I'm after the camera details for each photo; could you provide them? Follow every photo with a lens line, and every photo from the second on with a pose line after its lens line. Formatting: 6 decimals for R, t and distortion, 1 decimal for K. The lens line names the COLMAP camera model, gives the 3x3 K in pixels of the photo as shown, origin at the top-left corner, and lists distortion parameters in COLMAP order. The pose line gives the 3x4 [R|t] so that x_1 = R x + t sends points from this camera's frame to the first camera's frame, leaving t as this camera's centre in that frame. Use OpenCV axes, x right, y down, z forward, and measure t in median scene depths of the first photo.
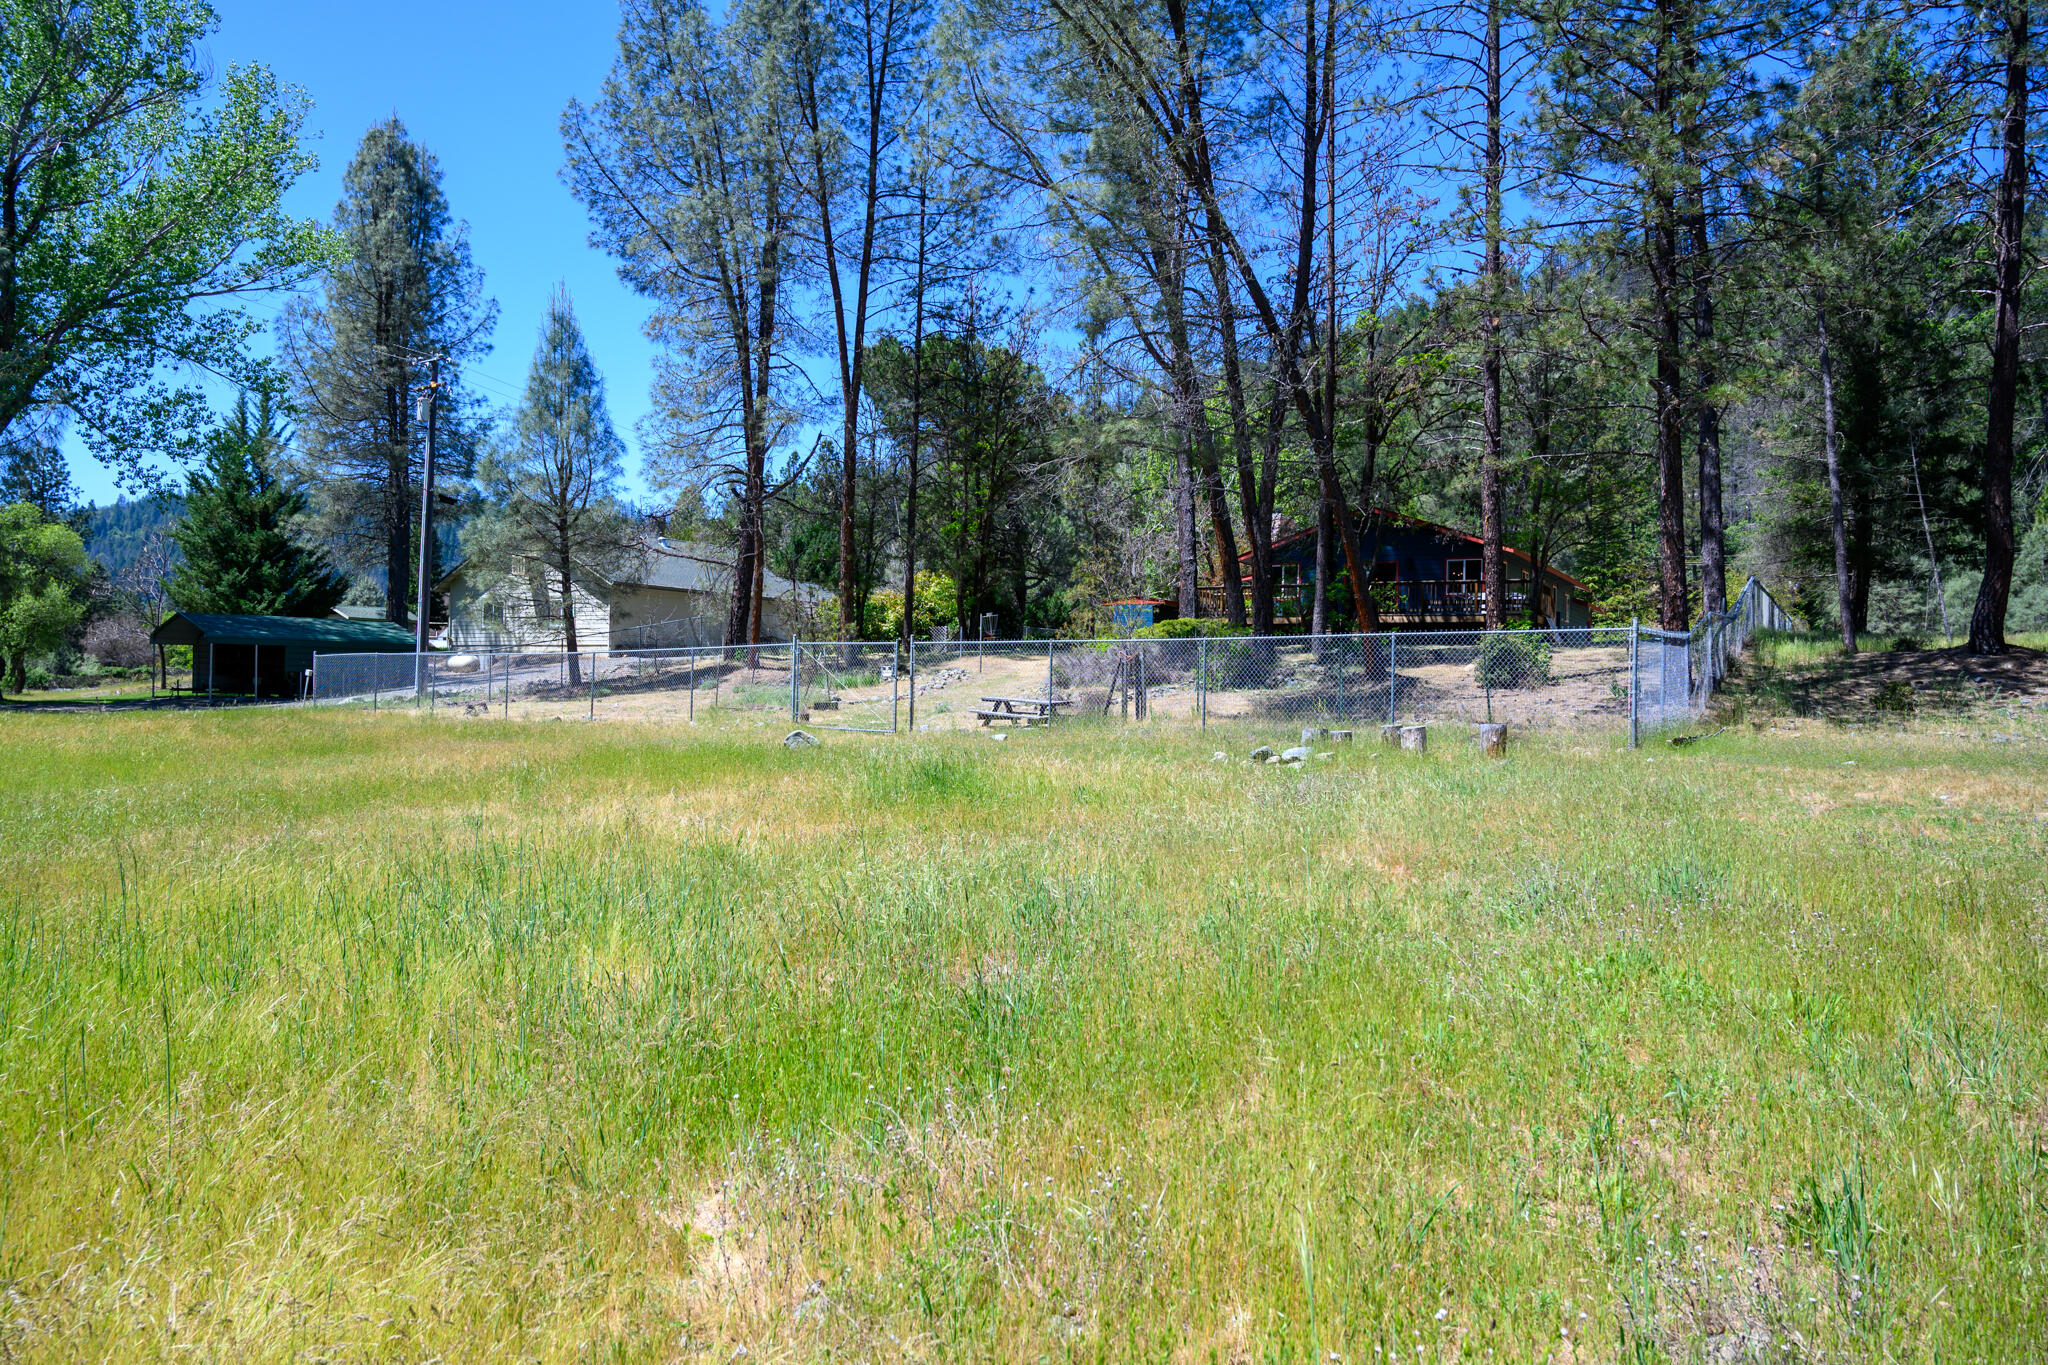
lens RADIAL K [[1364.0, 0, 1035.1], [0, 1364.0, 667.5], [0, 0, 1]] dist [-0.005930, 0.000008]
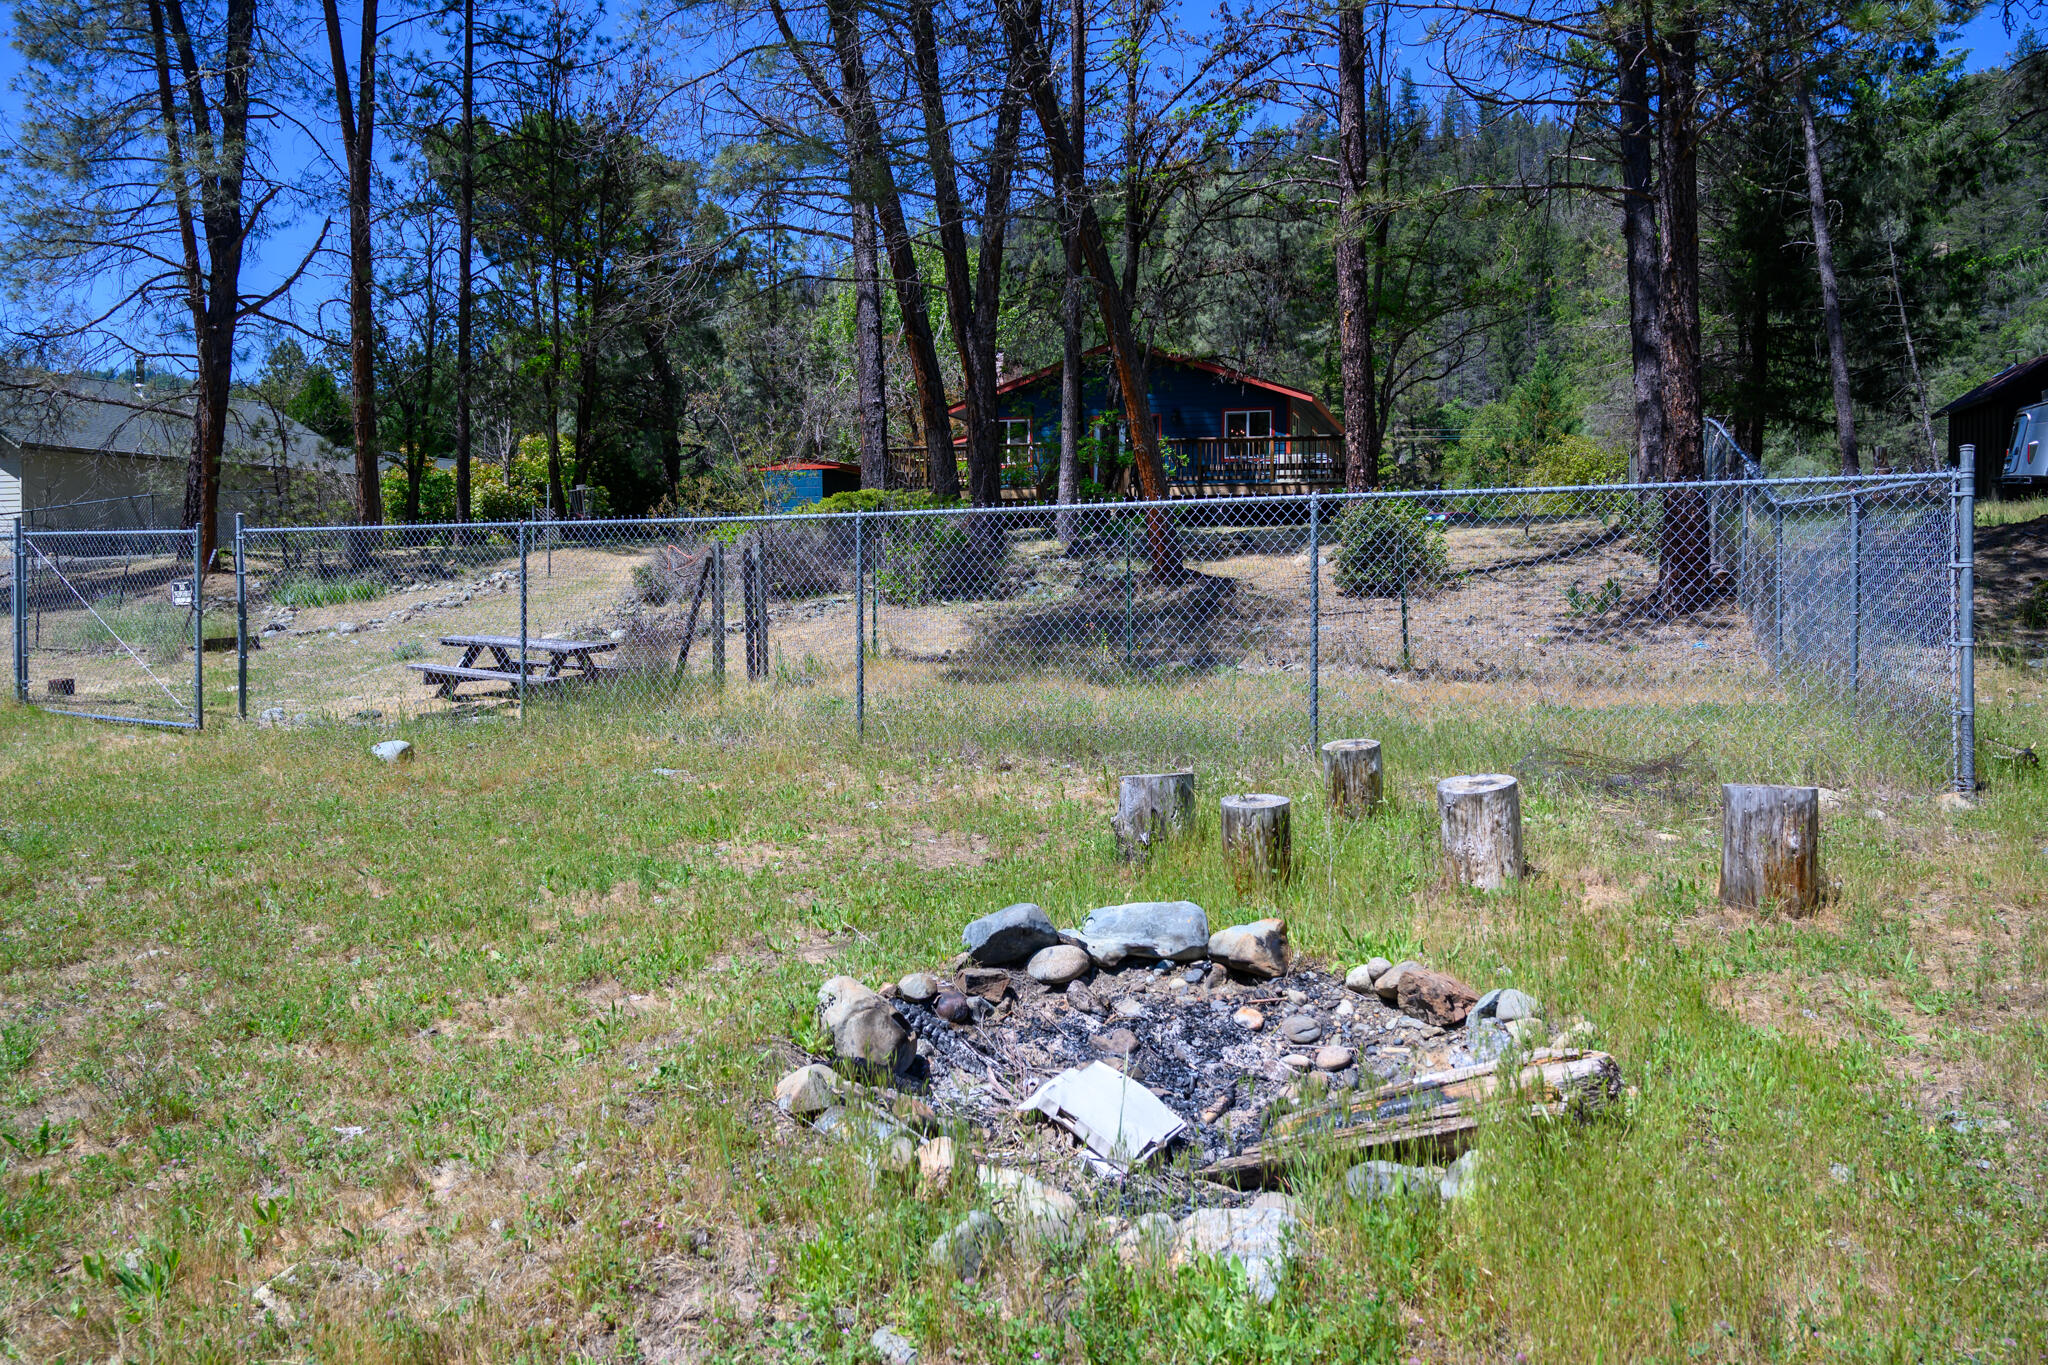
lens RADIAL K [[1364.0, 0, 1017.7], [0, 1364.0, 672.4], [0, 0, 1]] dist [-0.005930, 0.000008]
pose [[0.981256, -0.029981, 0.190363, 0.057751], [0.013242, 0.995979, 0.088603, -0.005567], [-0.192254, -0.084422, 0.977707, 0.363534]]
